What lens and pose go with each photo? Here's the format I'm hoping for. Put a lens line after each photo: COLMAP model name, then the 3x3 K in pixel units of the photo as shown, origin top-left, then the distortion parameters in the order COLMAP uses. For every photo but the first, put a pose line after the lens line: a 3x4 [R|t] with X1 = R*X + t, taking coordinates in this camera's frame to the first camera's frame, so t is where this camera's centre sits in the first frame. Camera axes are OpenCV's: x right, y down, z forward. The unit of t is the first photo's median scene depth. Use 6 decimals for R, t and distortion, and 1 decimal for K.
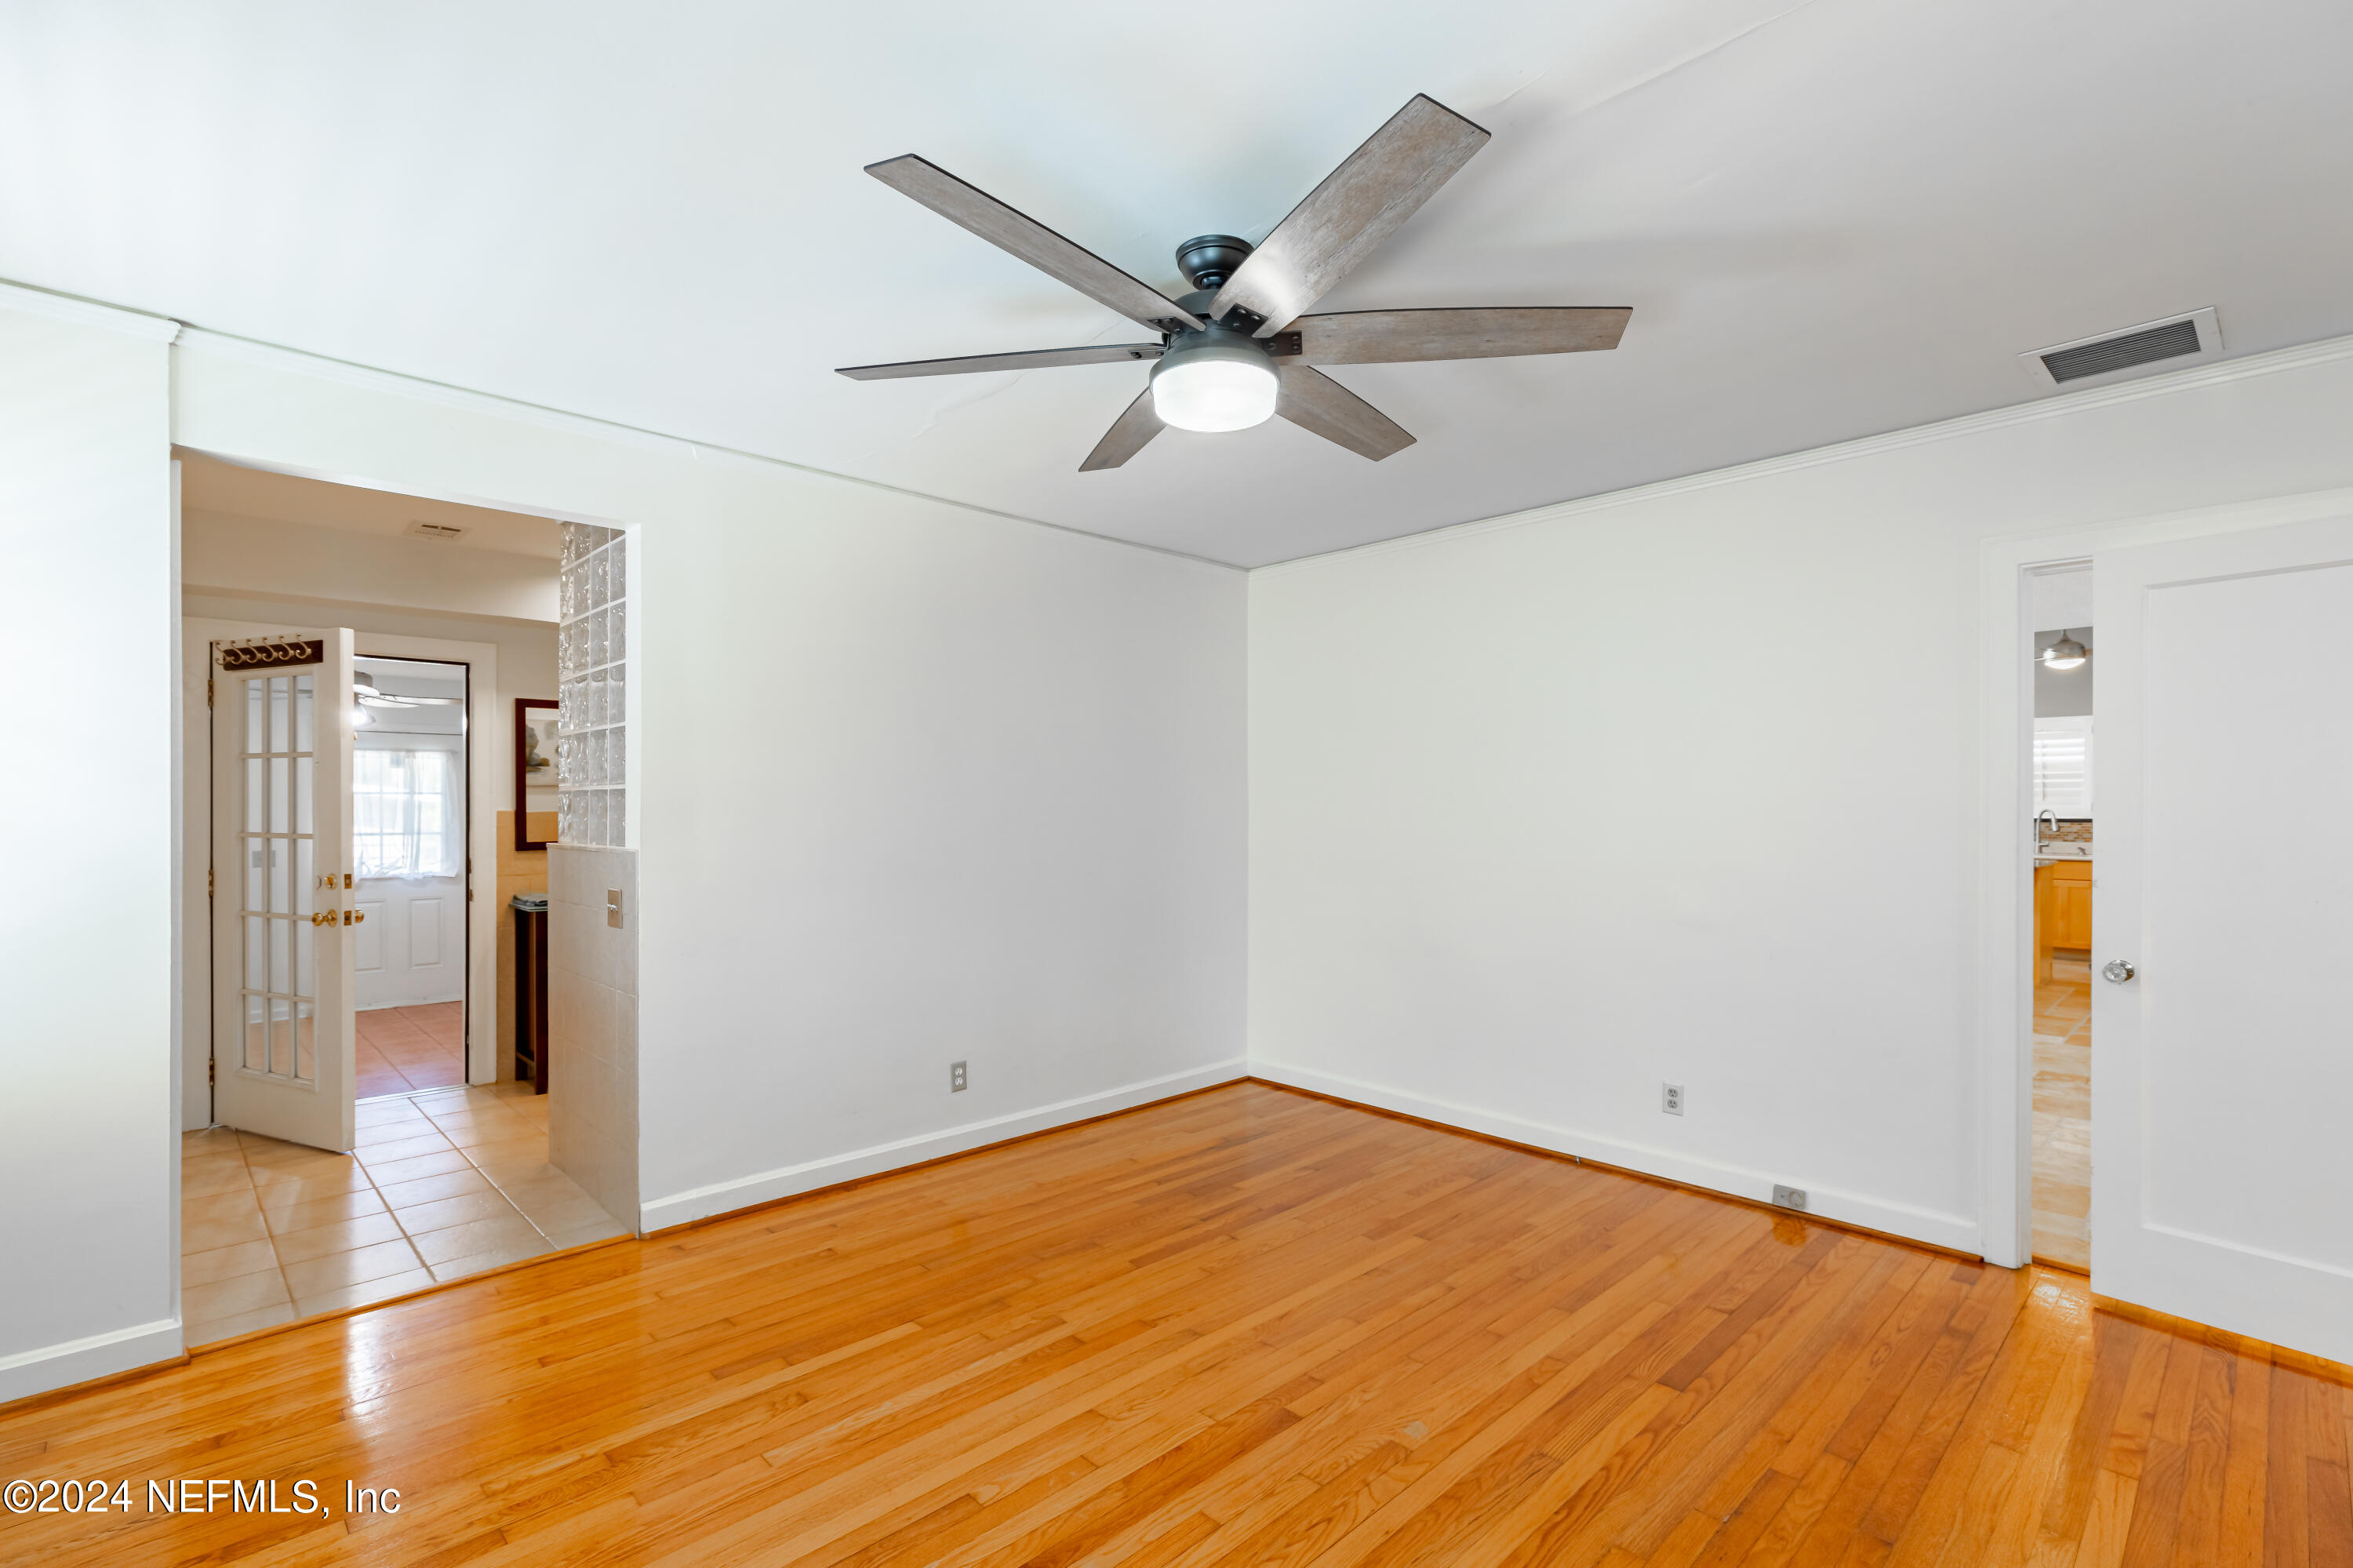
lens RADIAL K [[1035.7, 0, 1172.6], [0, 1035.7, 802.3], [0, 0, 1]] dist [-0.002243, -0.000435]
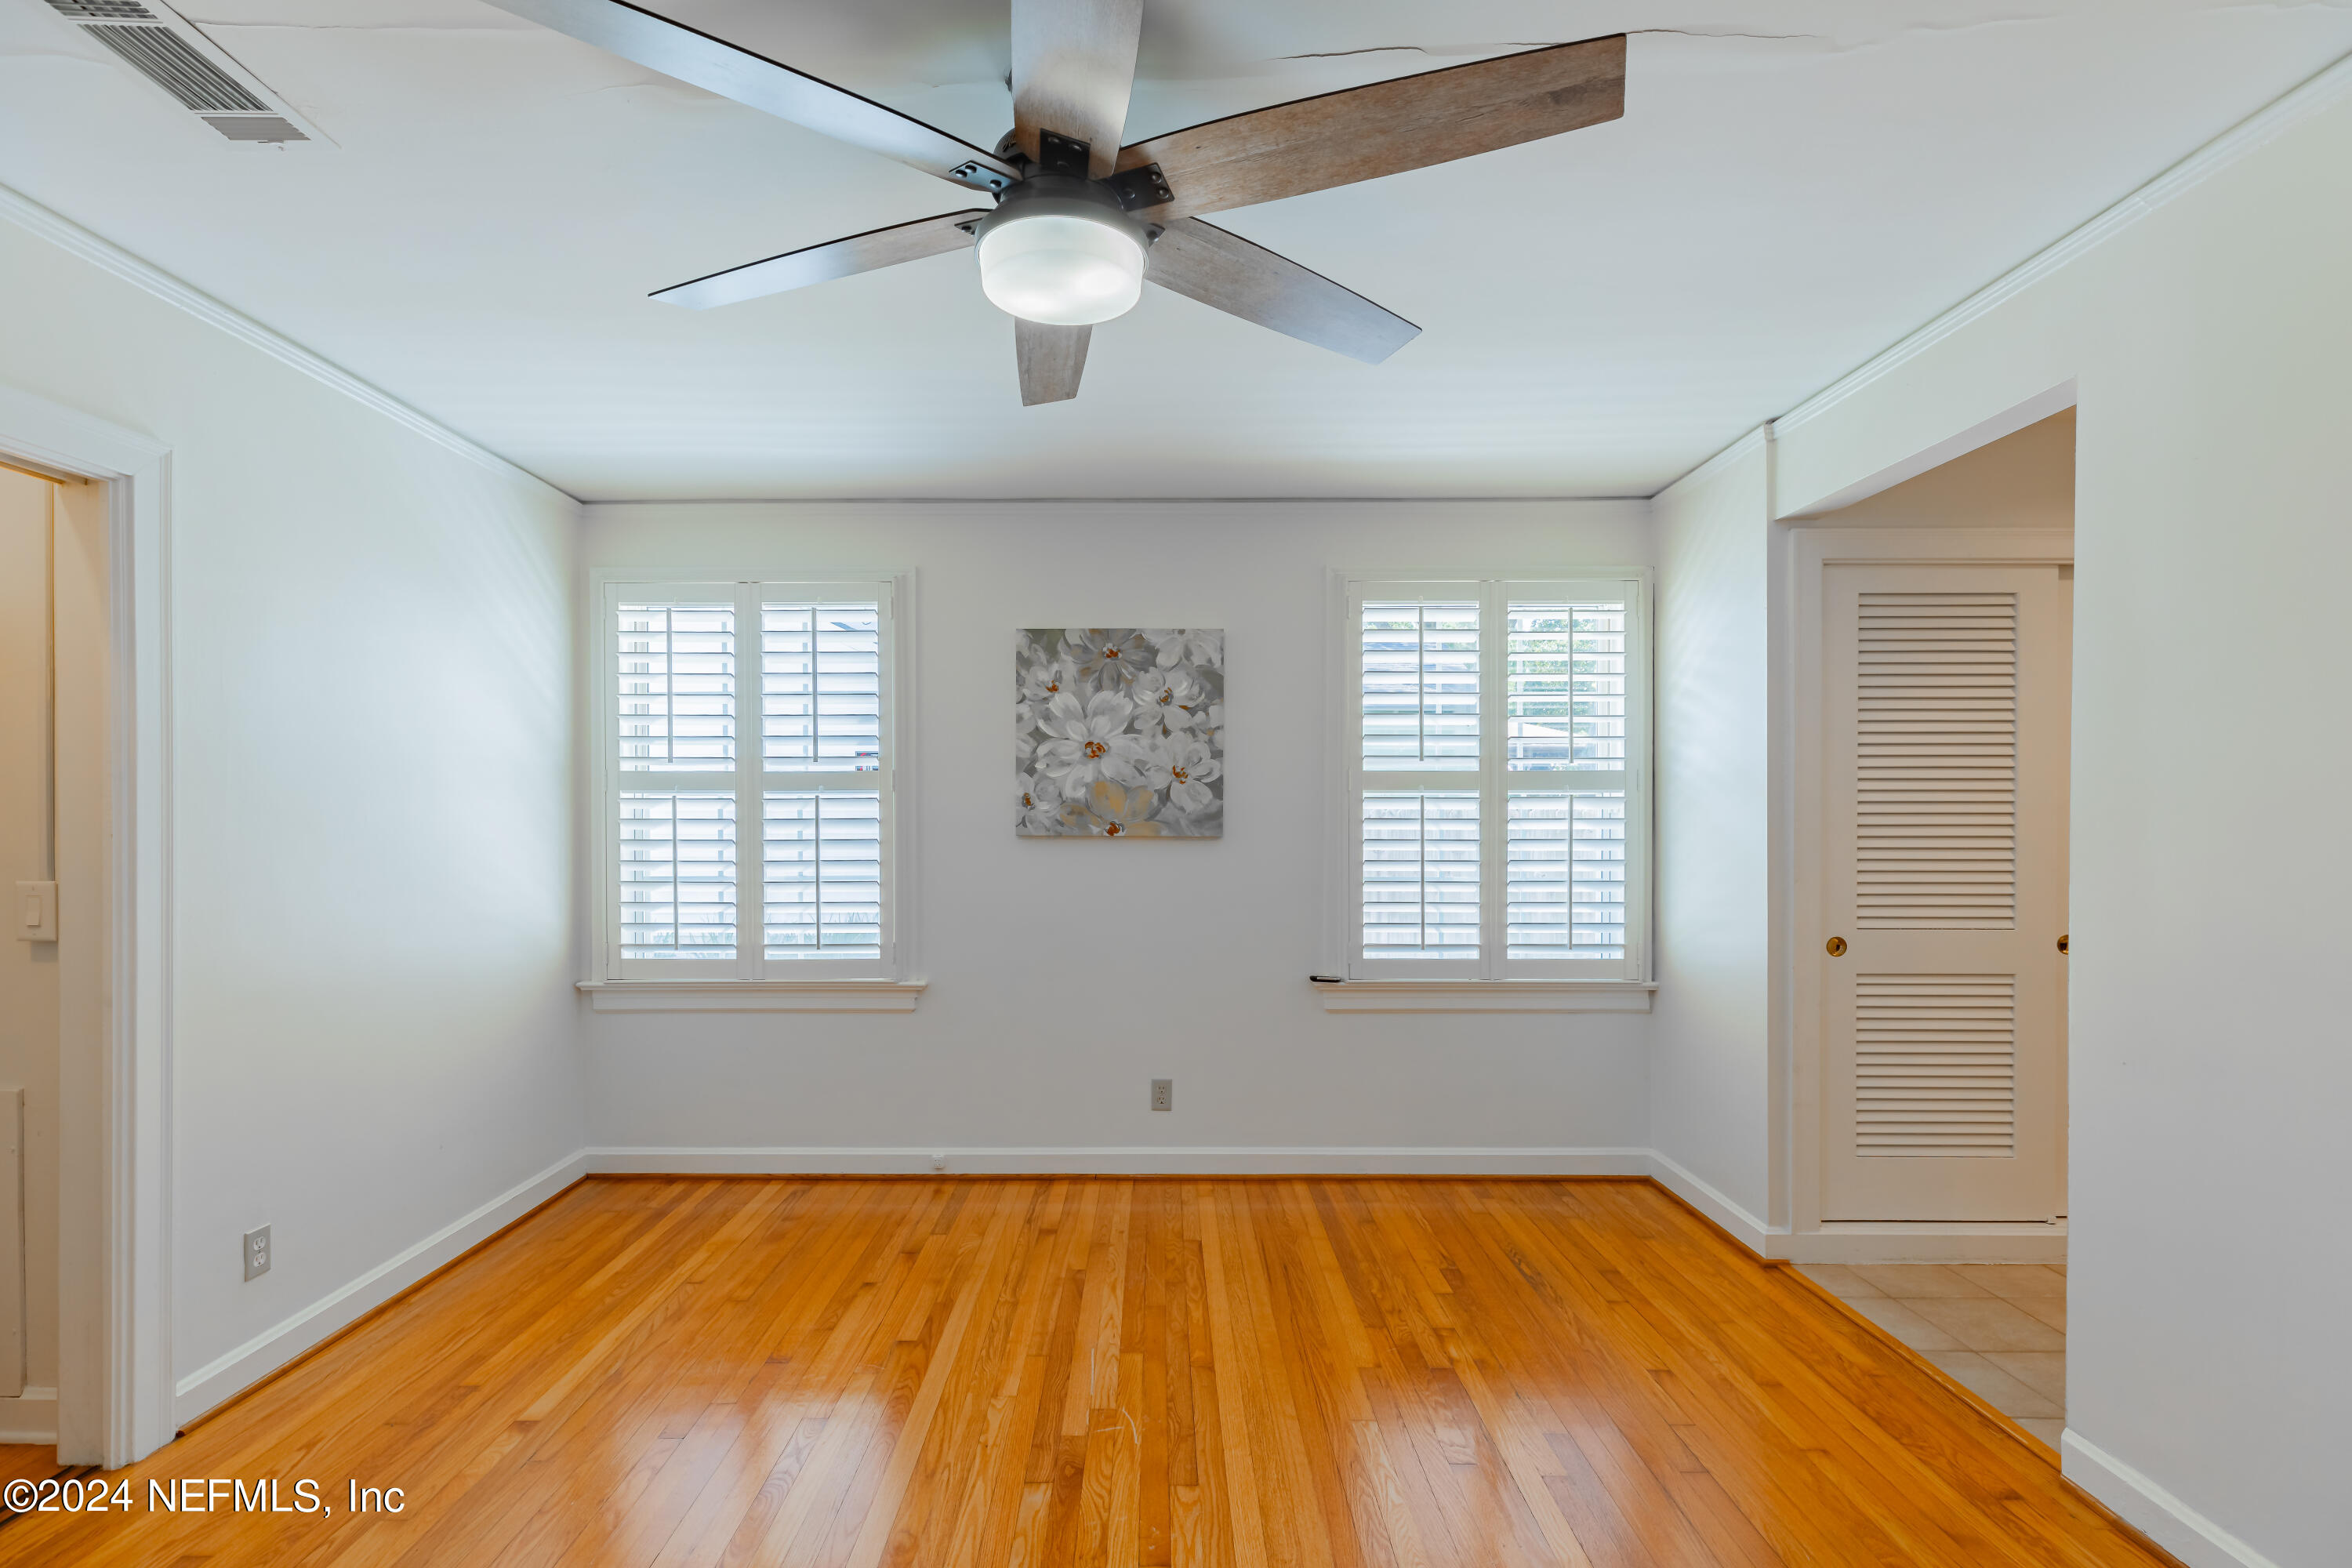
lens RADIAL K [[1095.0, 0, 1170.9], [0, 1095.0, 824.1], [0, 0, 1]] dist [0.001352, 0.000022]
pose [[-0.686759, 0.007746, -0.726844, 0.405119], [0.003185, 0.999966, 0.007648, 0.000034], [0.726879, 0.002938, -0.686760, 1.147423]]
